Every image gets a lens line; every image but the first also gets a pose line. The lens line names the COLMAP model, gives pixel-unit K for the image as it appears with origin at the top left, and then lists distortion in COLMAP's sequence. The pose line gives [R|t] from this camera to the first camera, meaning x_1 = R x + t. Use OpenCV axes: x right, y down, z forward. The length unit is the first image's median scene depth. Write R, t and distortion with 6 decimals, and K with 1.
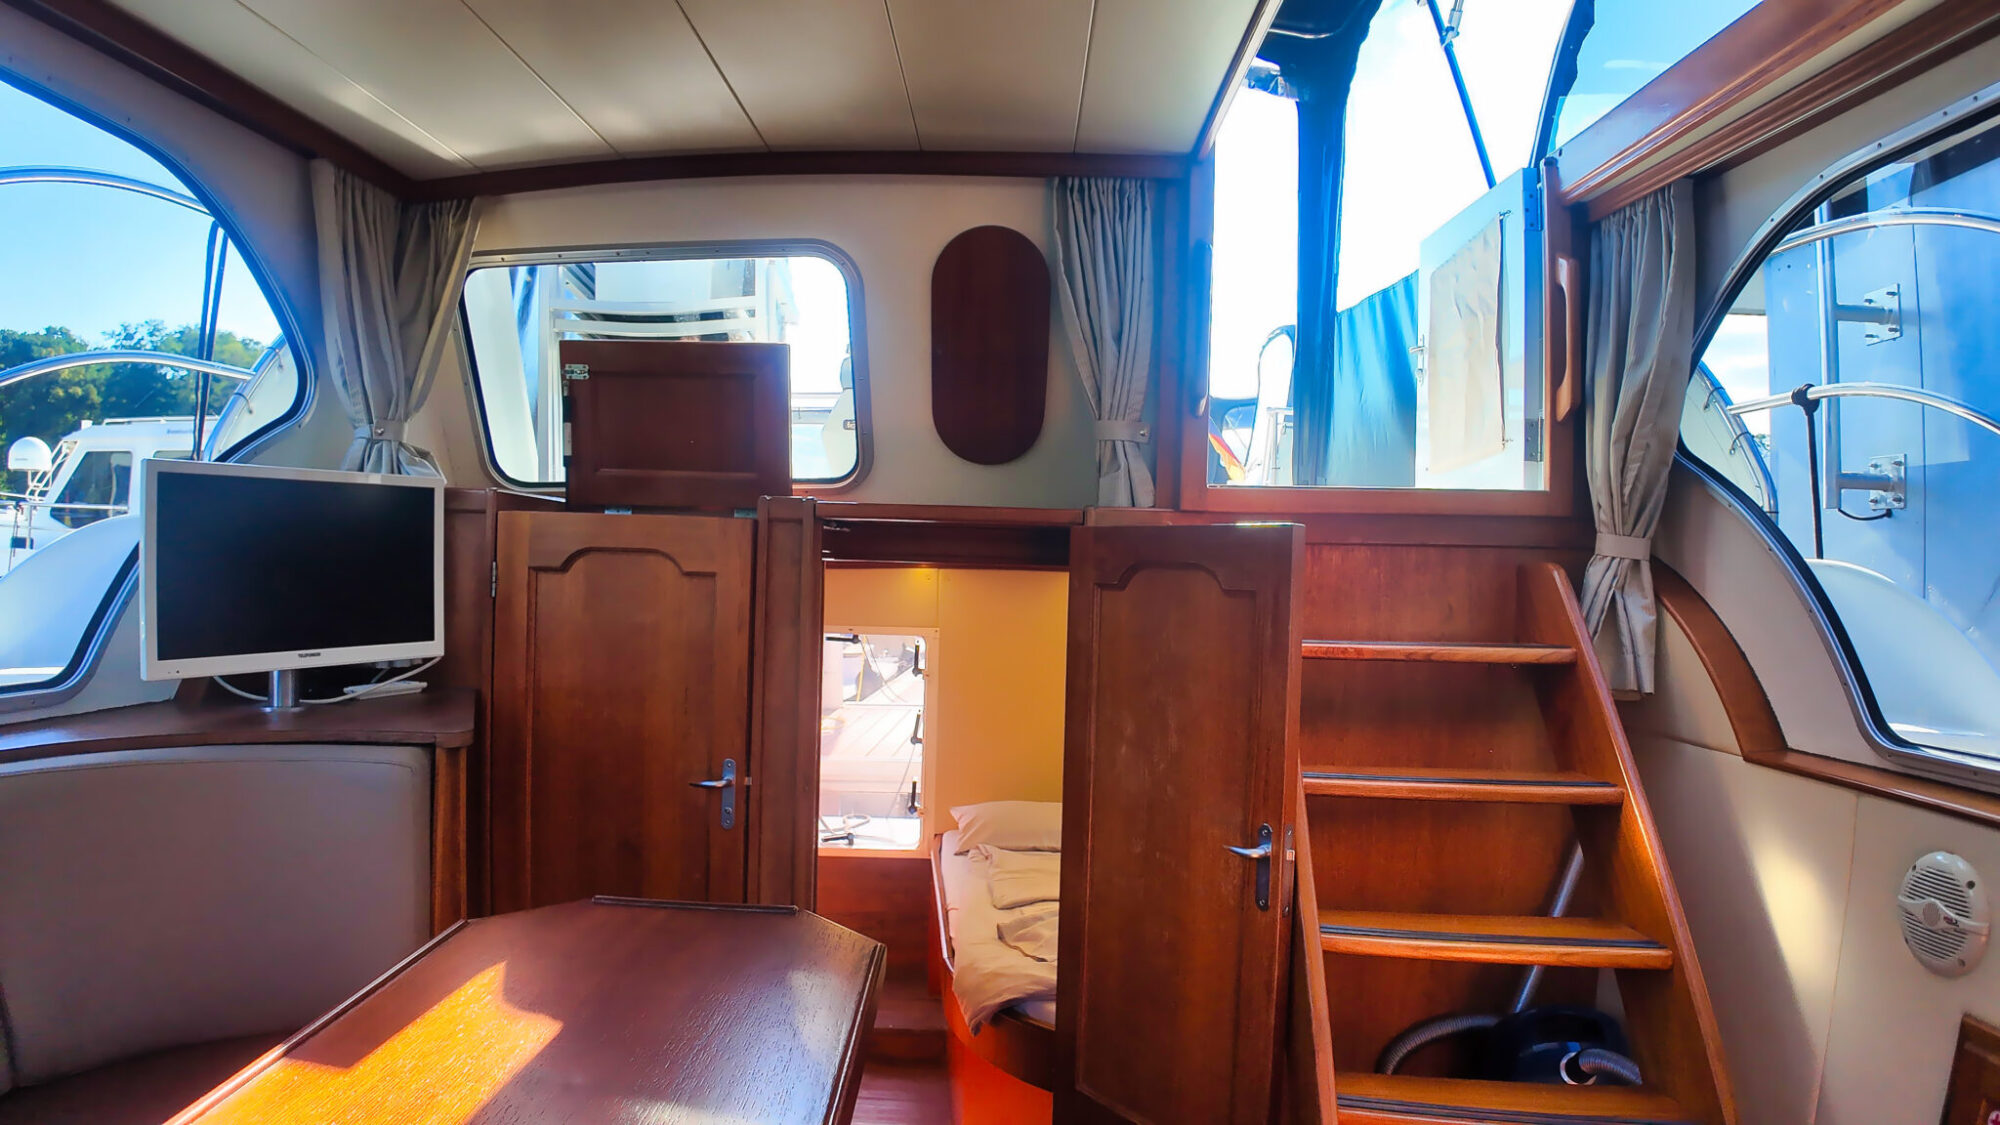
lens RADIAL K [[1097.9, 0, 987.9], [0, 1097.9, 564.1], [0, 0, 1]] dist [-0.097393, -0.016420]
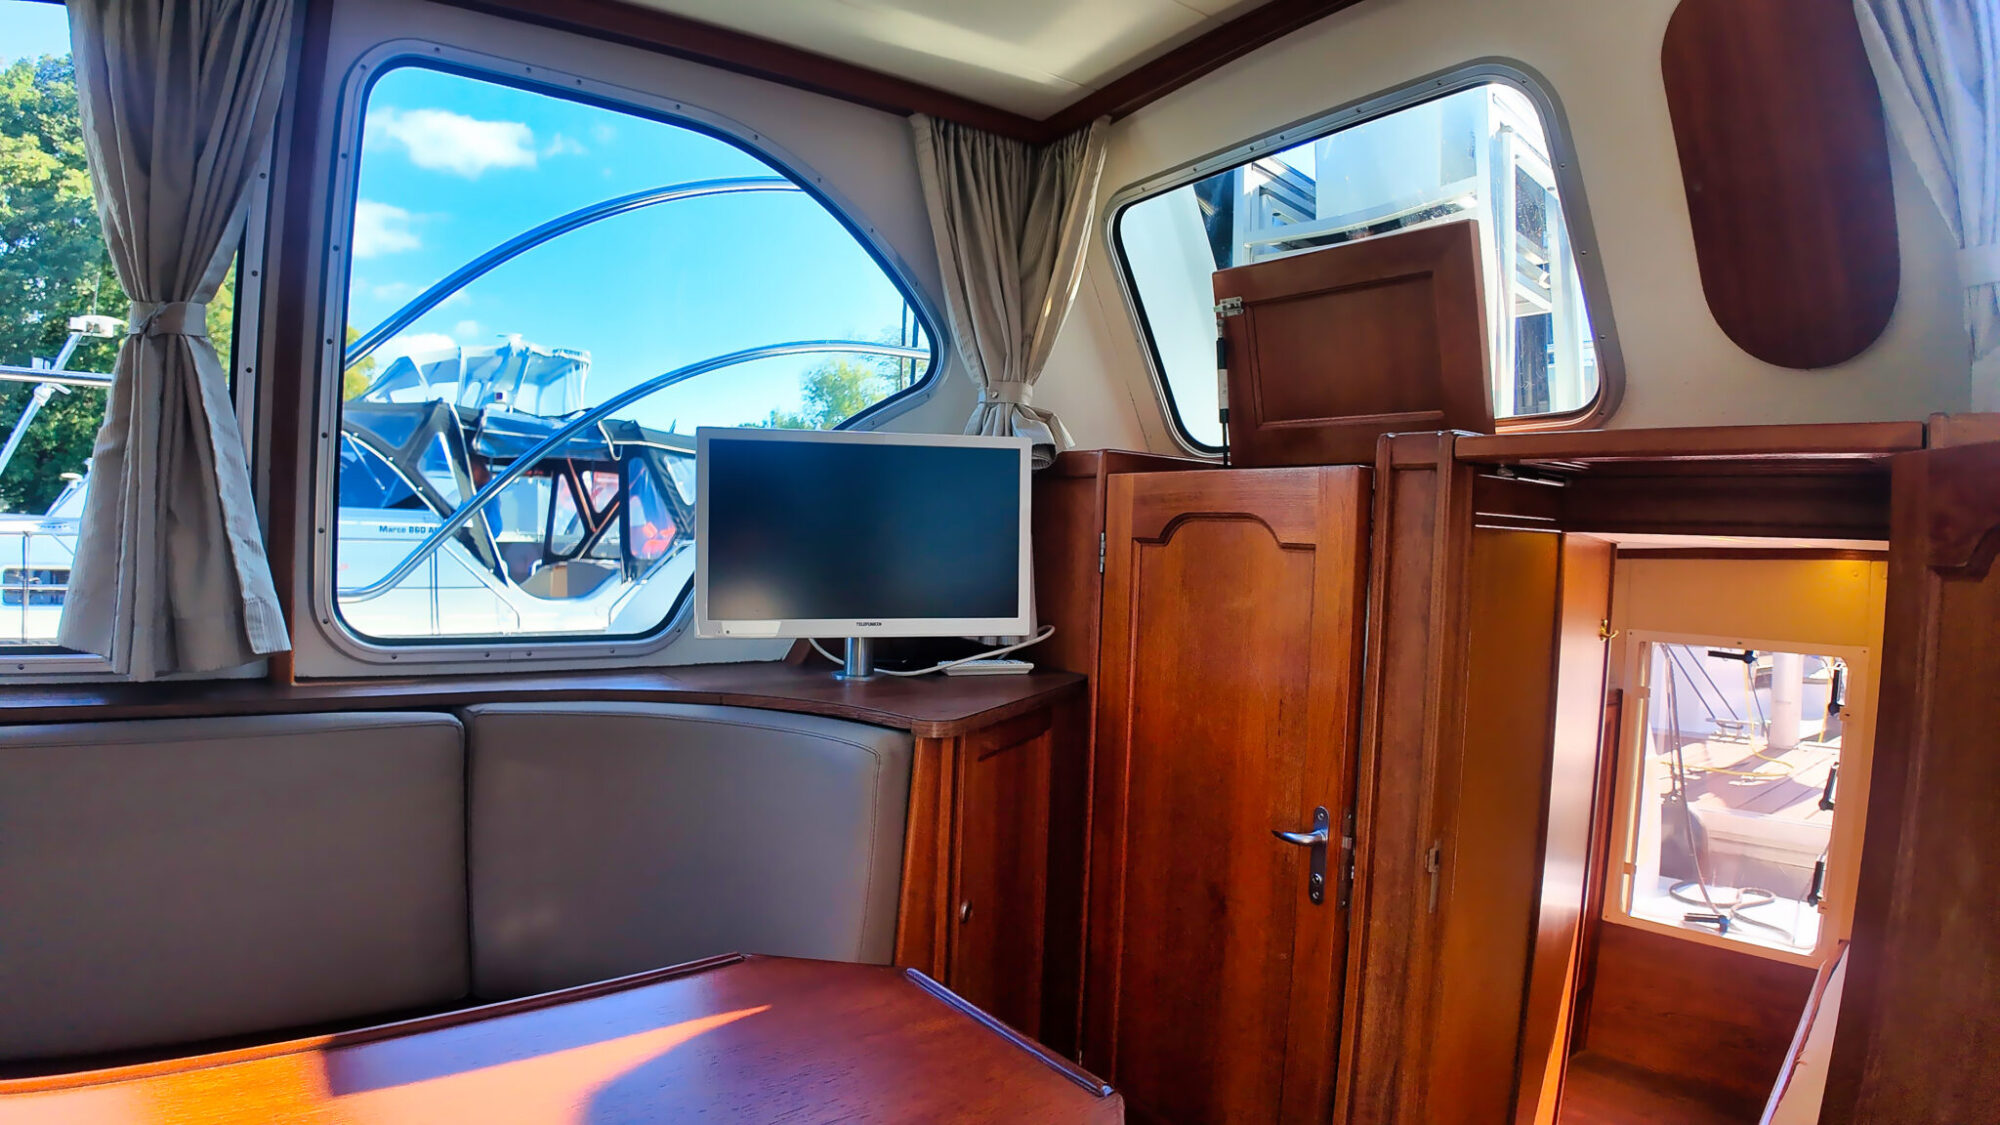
lens RADIAL K [[1032.4, 0, 997.0], [0, 1032.4, 578.2], [0, 0, 1]] dist [-0.036954, -0.064958]
pose [[0.636489, 0.025578, -0.770861, 0.137144], [-0.013521, 0.999666, 0.022005, 0.018094], [0.771167, -0.003583, 0.636623, 0.405410]]
